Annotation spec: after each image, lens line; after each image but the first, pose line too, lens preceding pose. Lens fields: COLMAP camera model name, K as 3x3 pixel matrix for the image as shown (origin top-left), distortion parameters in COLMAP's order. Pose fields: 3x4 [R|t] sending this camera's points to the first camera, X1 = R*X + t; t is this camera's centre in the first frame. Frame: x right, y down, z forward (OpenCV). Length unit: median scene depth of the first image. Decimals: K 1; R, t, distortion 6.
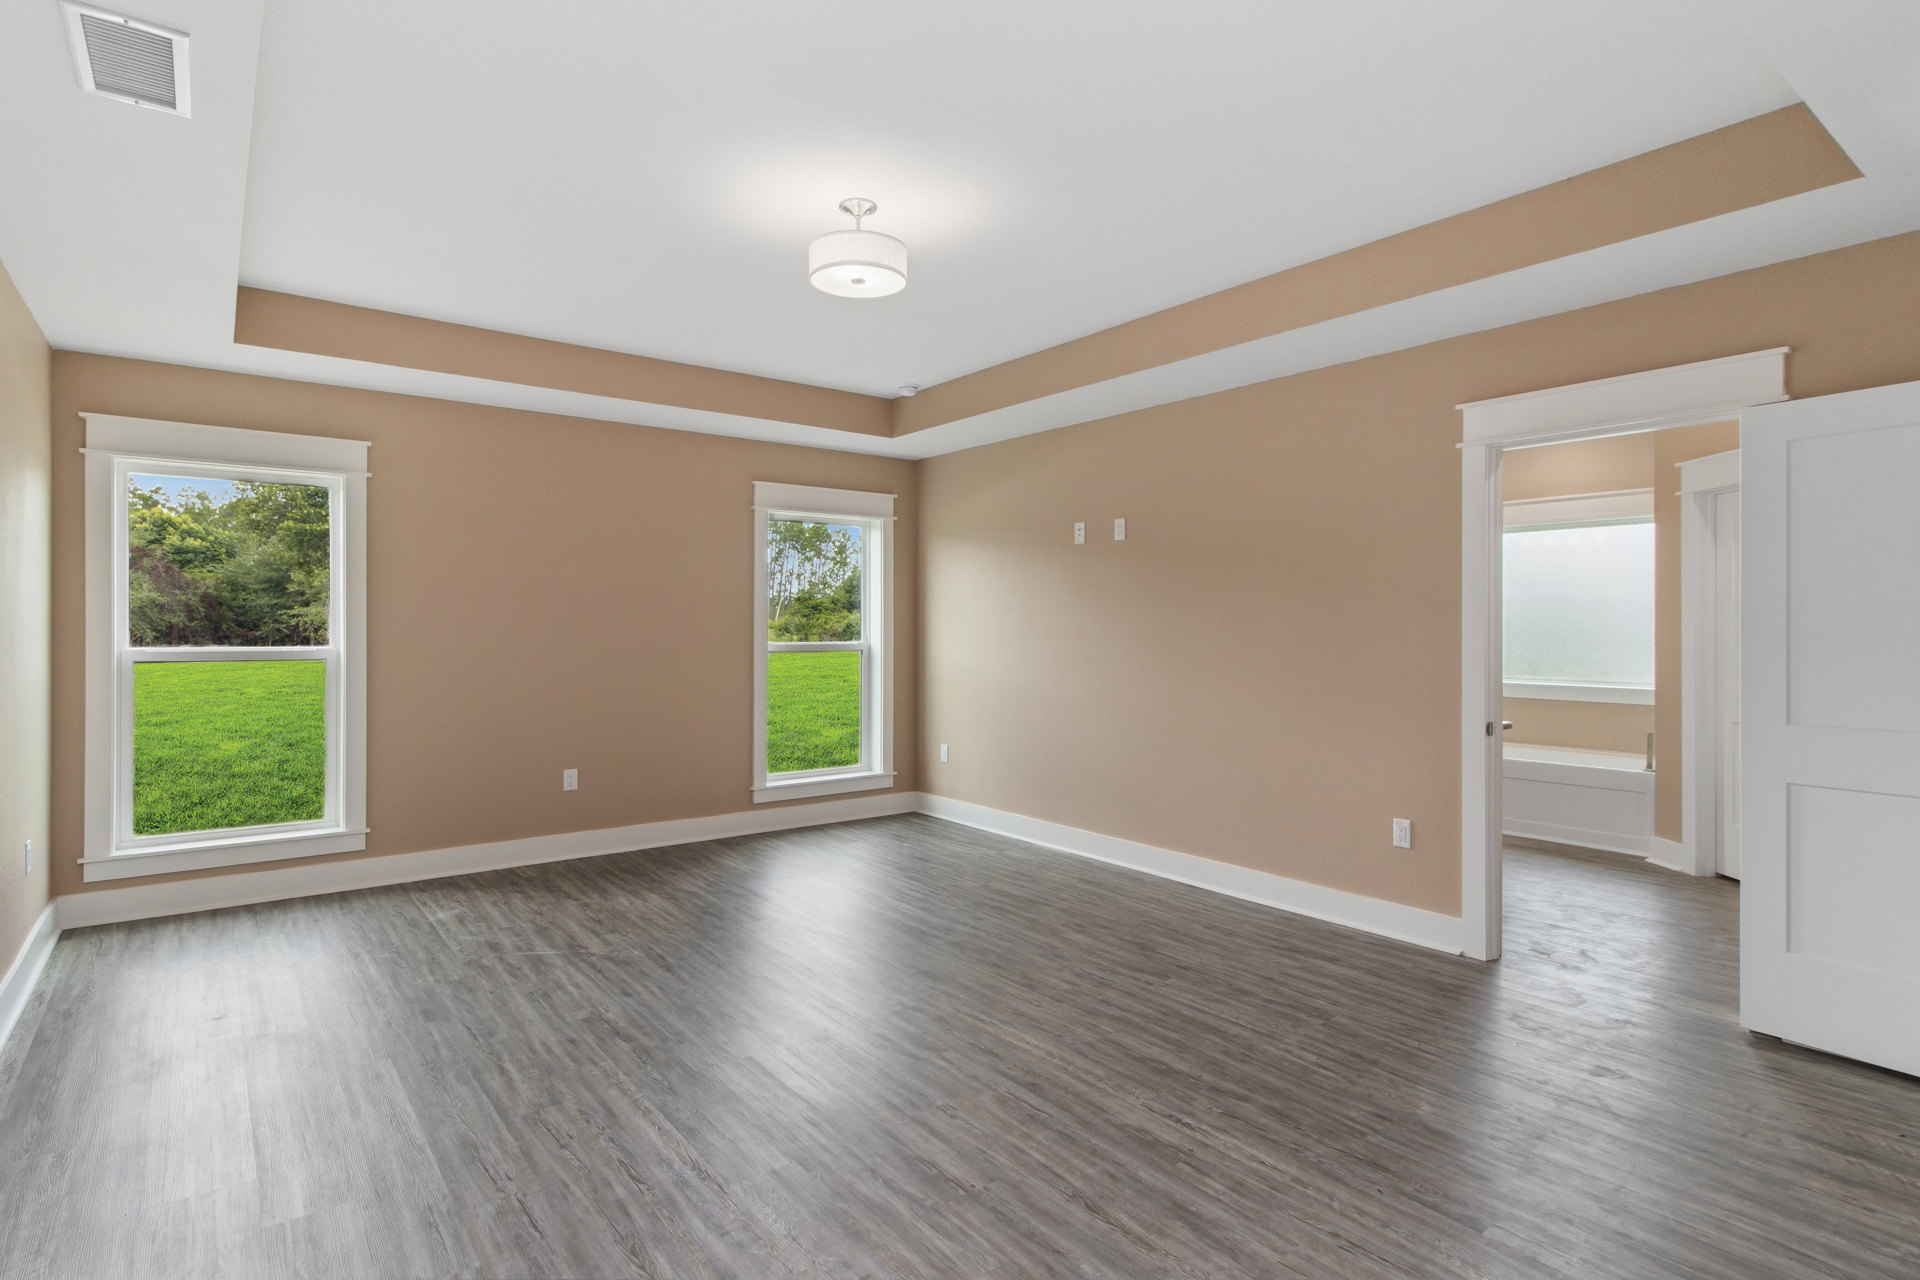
lens RADIAL K [[996.0, 0, 960.6], [0, 996.0, 634.5], [0, 0, 1]] dist [0.000889, 0.000037]
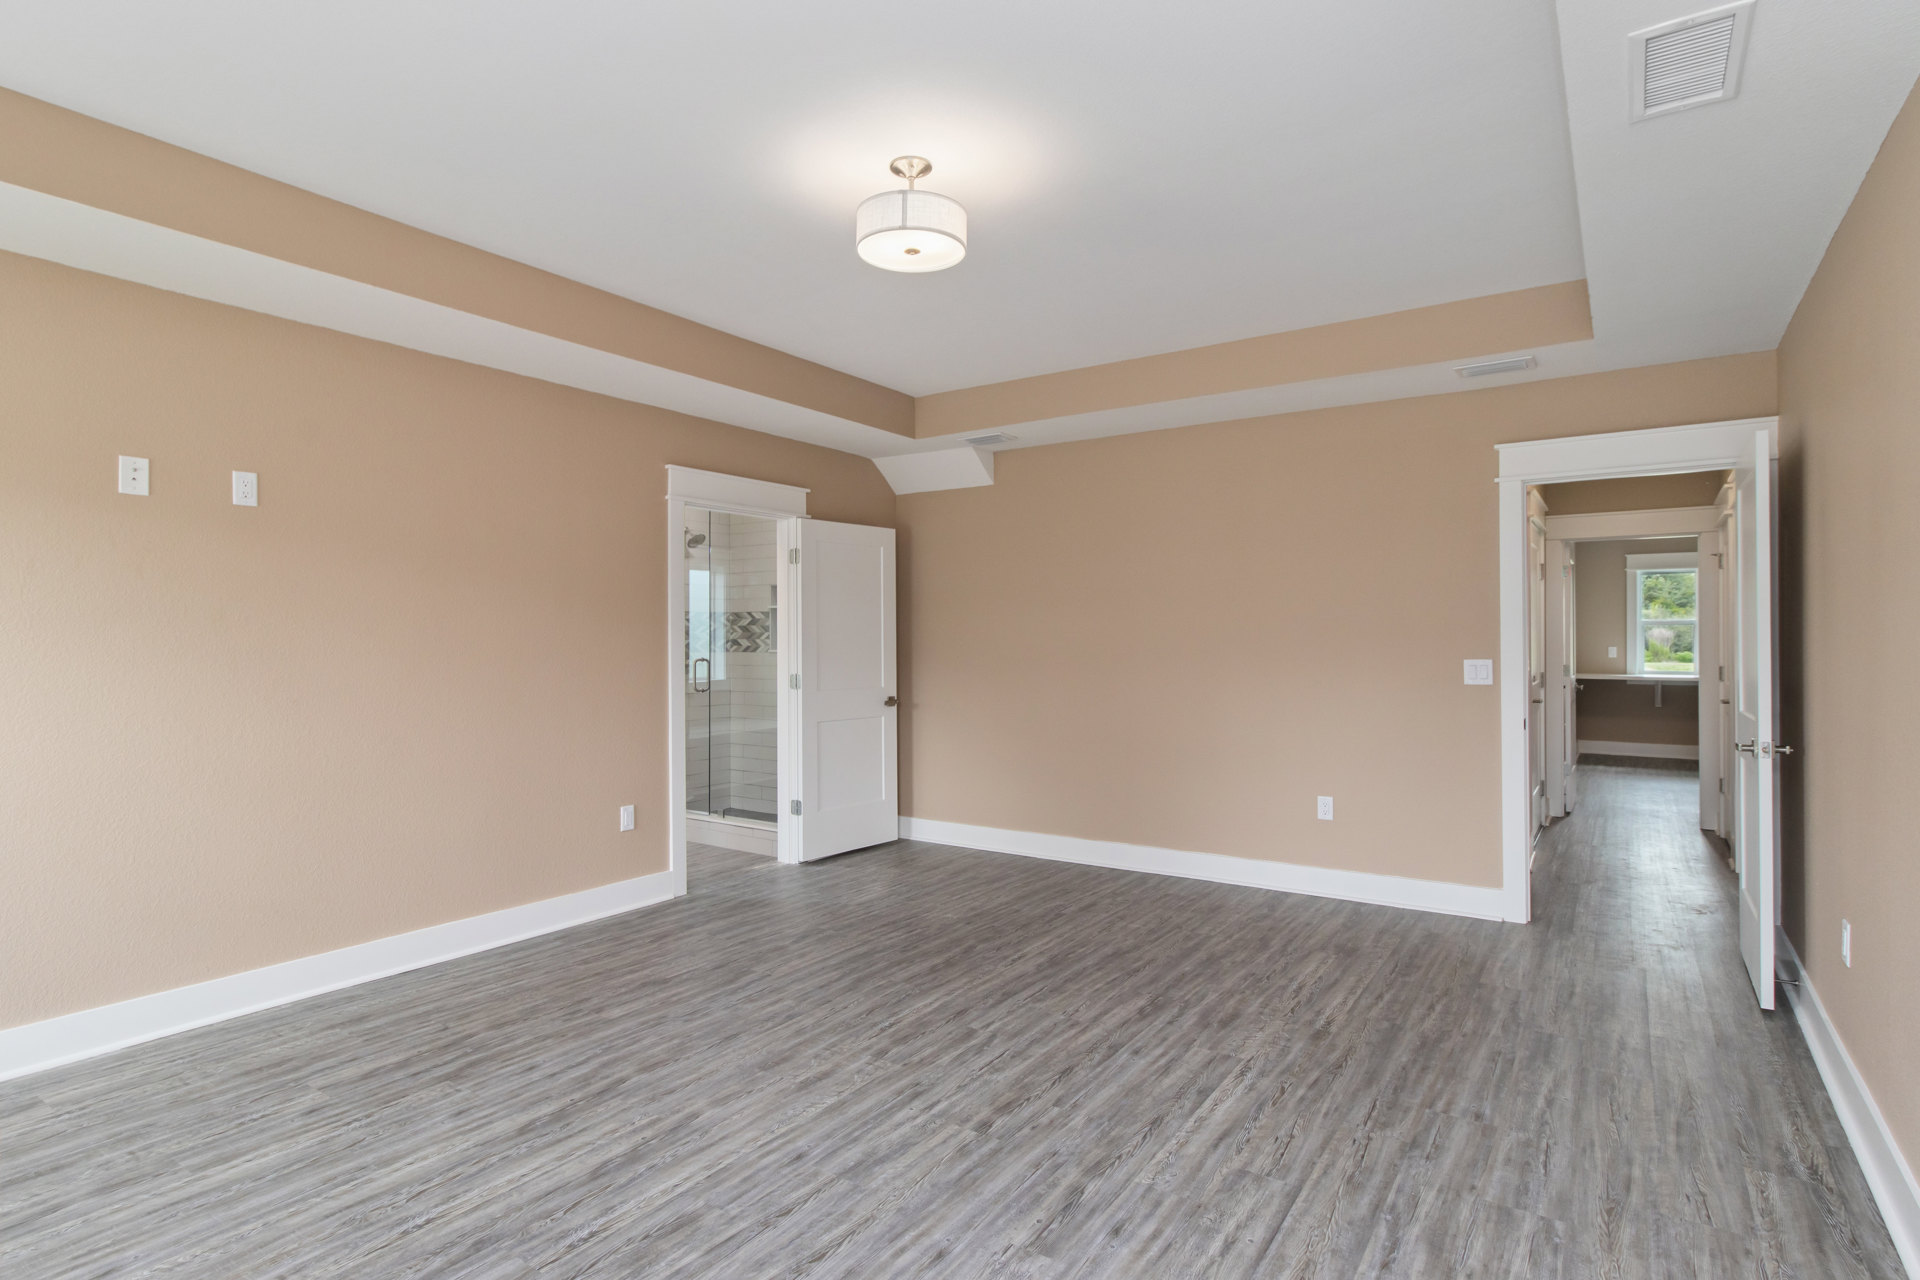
lens RADIAL K [[996.0, 0, 951.3], [0, 996.0, 635.2], [0, 0, 1]] dist [0.000889, 0.000037]
pose [[-0.320747, 0.003624, 0.947158, -0.888947], [0.007763, 0.999969, -0.001198, -0.010402], [-0.947133, 0.006969, -0.320765, 1.161949]]
